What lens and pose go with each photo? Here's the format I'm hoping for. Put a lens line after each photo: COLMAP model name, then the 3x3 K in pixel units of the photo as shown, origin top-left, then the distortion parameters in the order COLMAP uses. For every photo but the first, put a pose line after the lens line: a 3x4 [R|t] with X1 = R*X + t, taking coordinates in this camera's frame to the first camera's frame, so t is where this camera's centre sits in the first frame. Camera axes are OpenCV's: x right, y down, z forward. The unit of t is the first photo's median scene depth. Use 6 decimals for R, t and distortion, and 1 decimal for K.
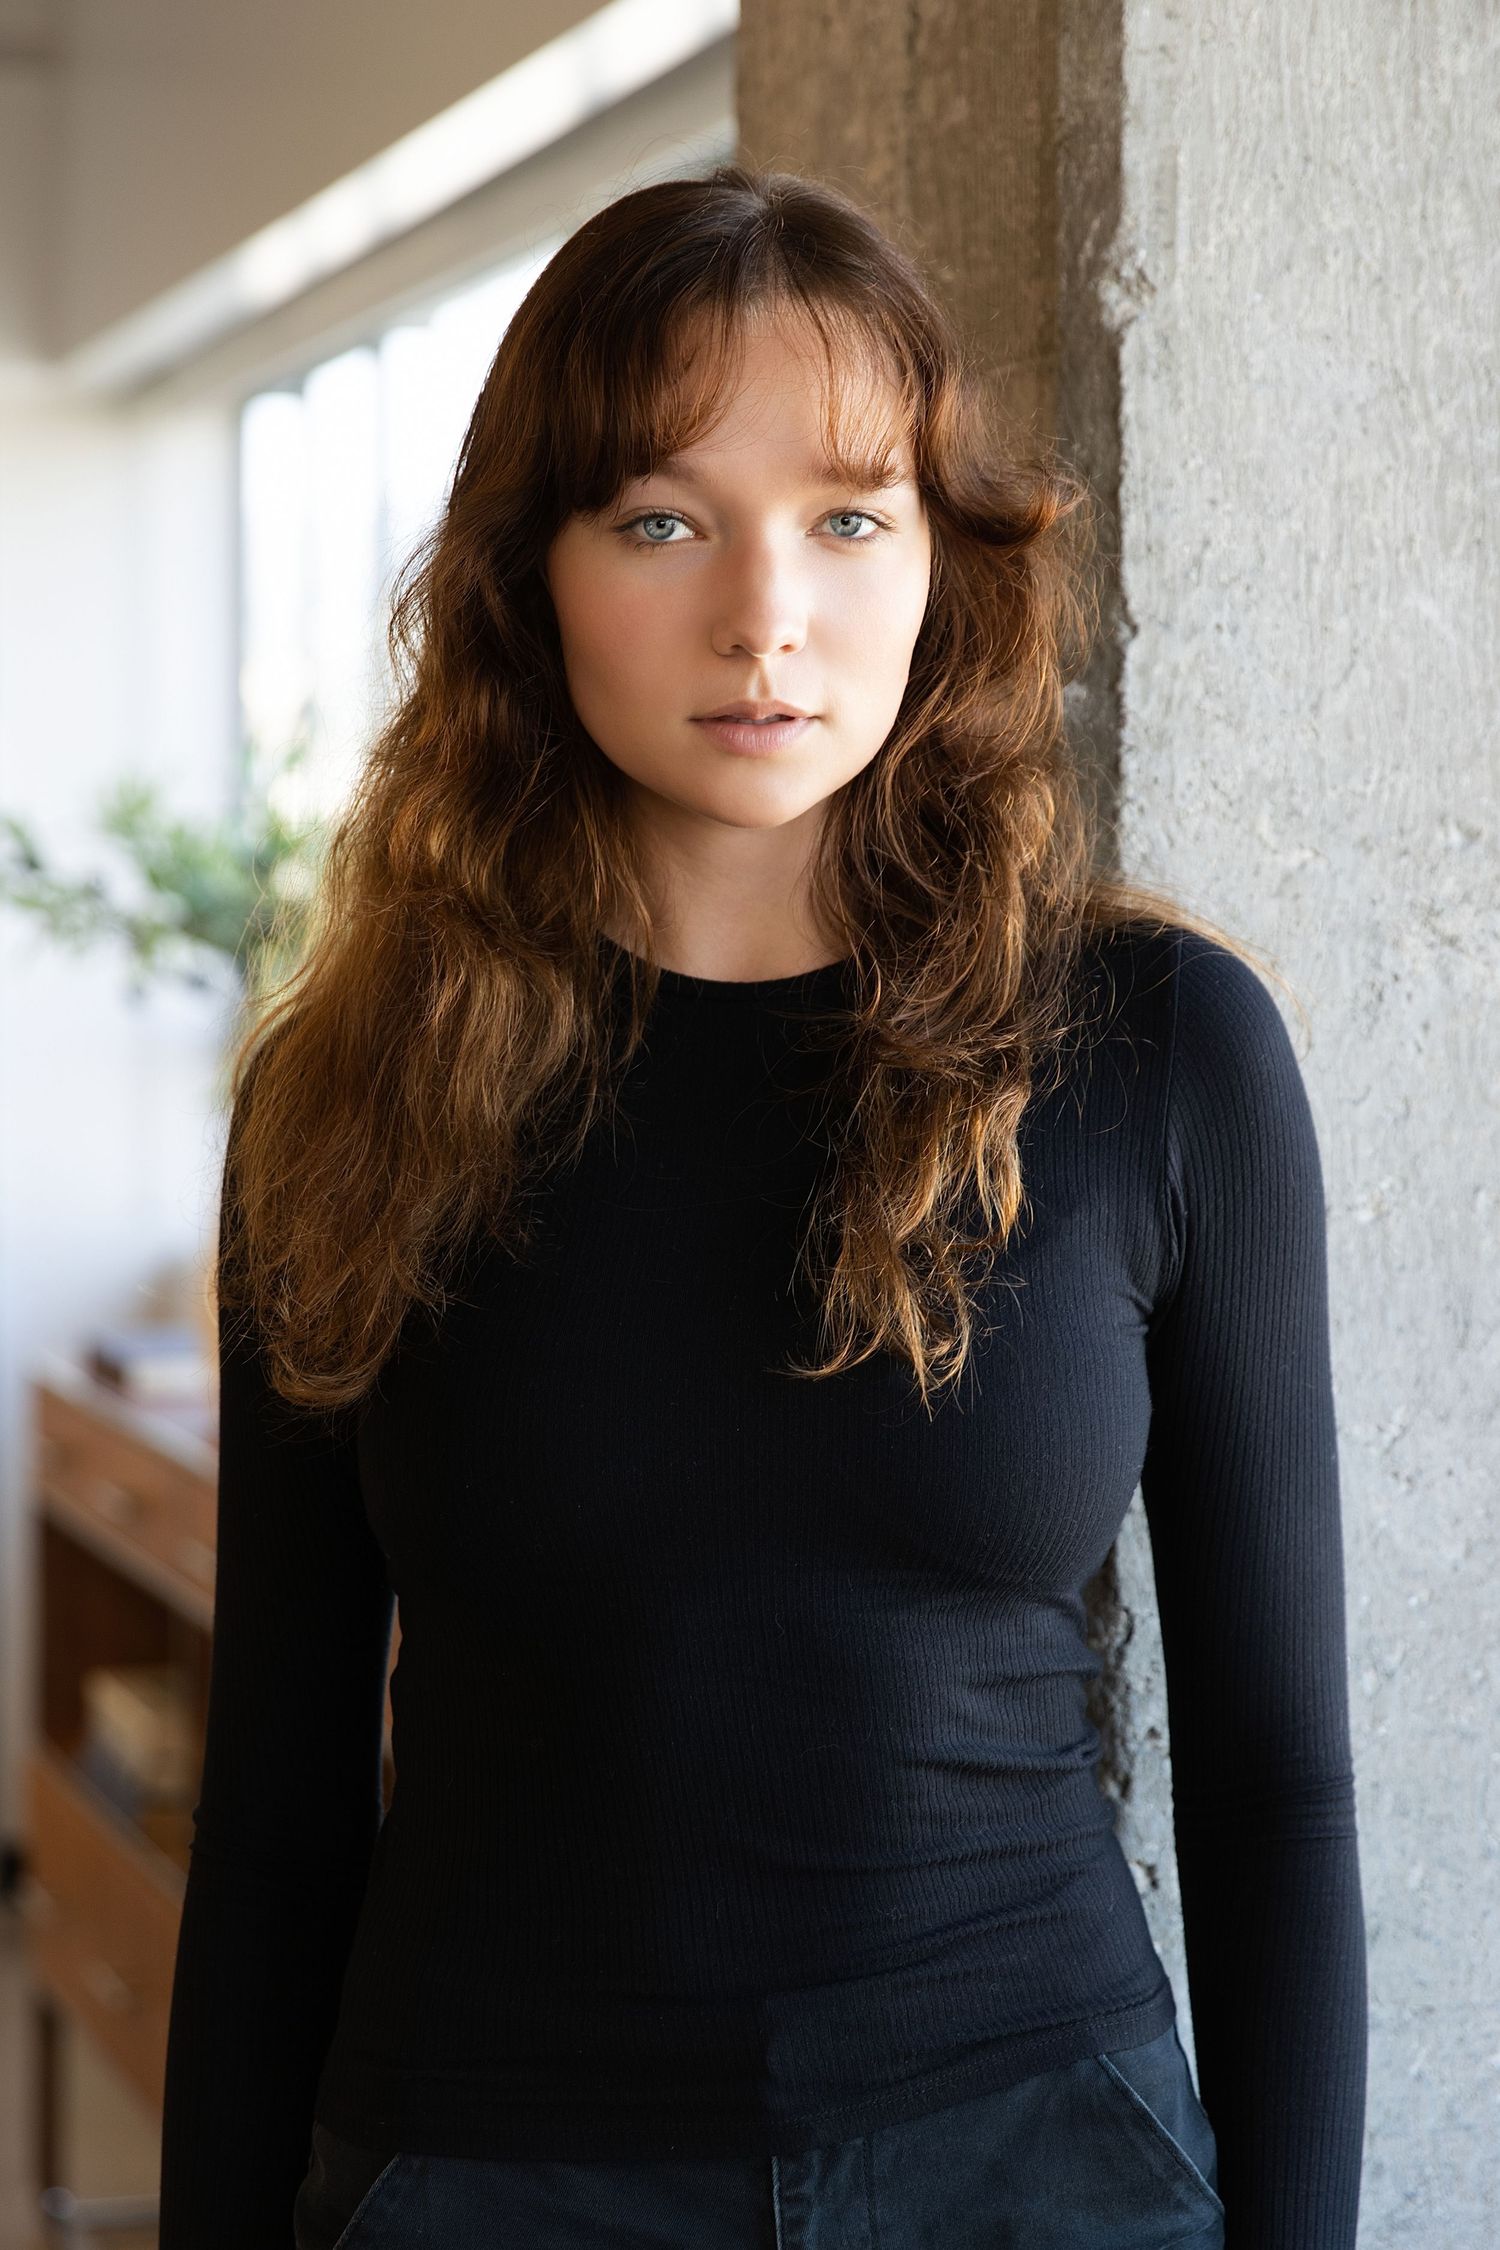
lens RADIAL K [[4478.9, 0, 700.1], [0, 4478.9, 1116.2], [0, 0, 1]] dist [-0.019002, 0.082935]
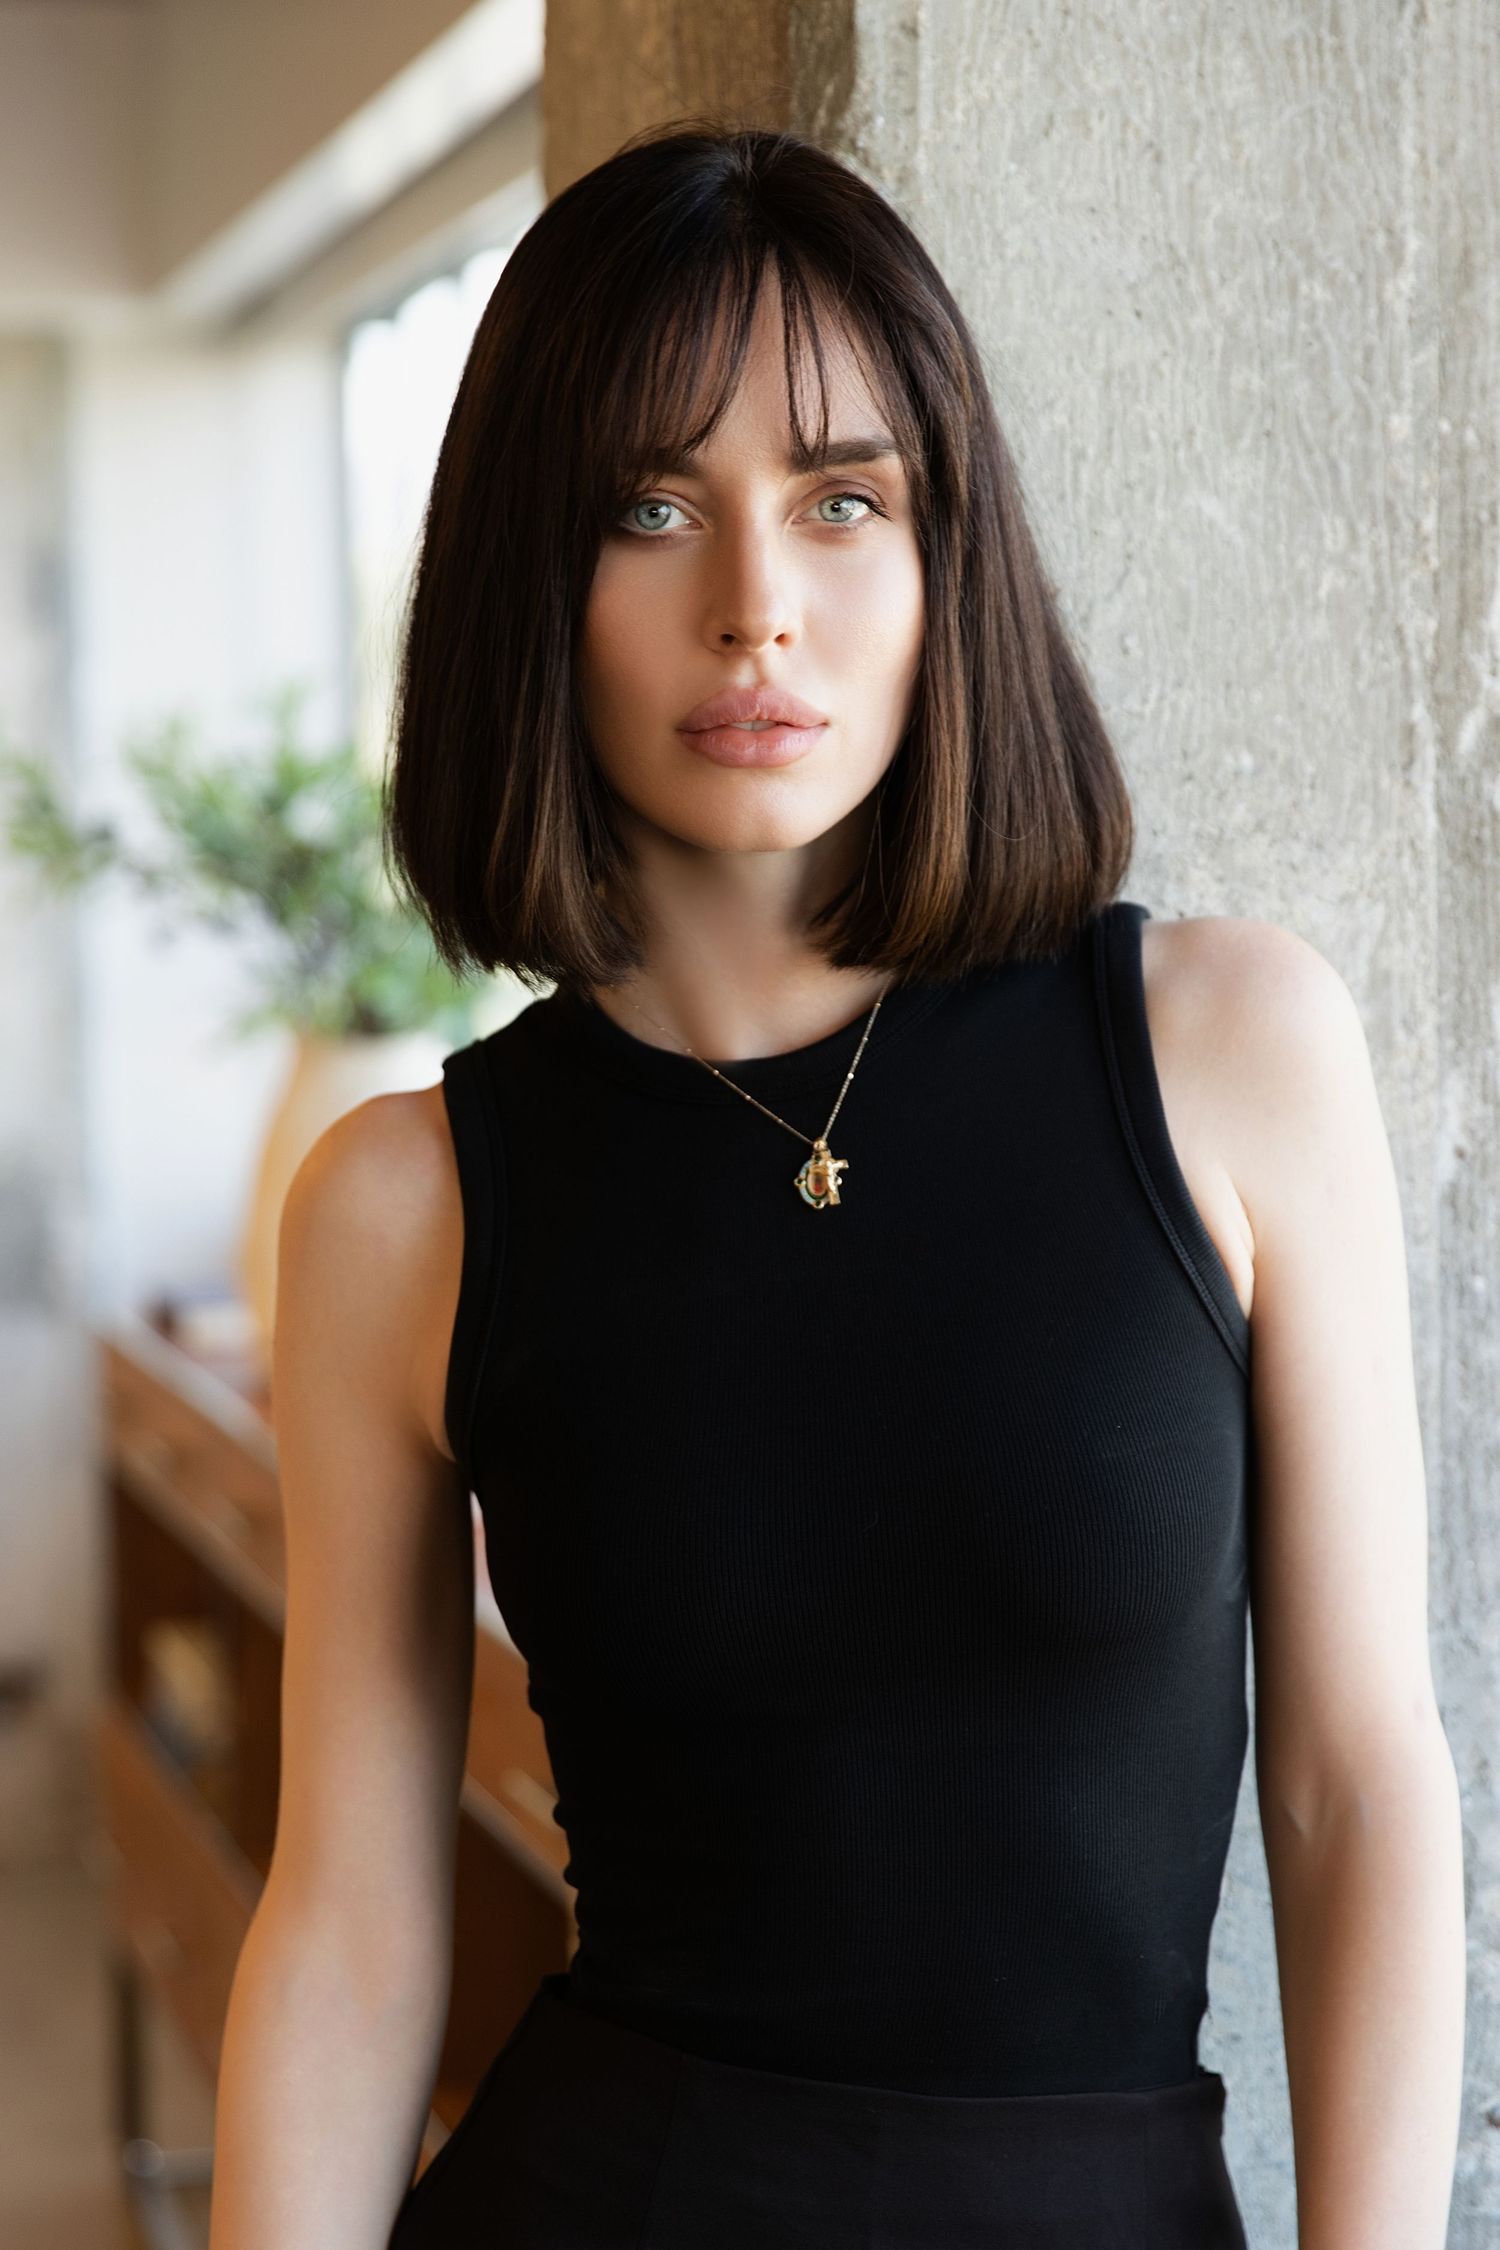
lens RADIAL K [[4484.8, 0, 687.7], [0, 4484.8, 1195.3], [0, 0, 1]] dist [-0.011398, 0.010972]
pose [[0.998755, -0.011142, -0.048621, 0.099853], [0.012695, 0.999415, 0.031752, -0.004297], [0.048239, -0.032330, 0.998312, 0.082251]]
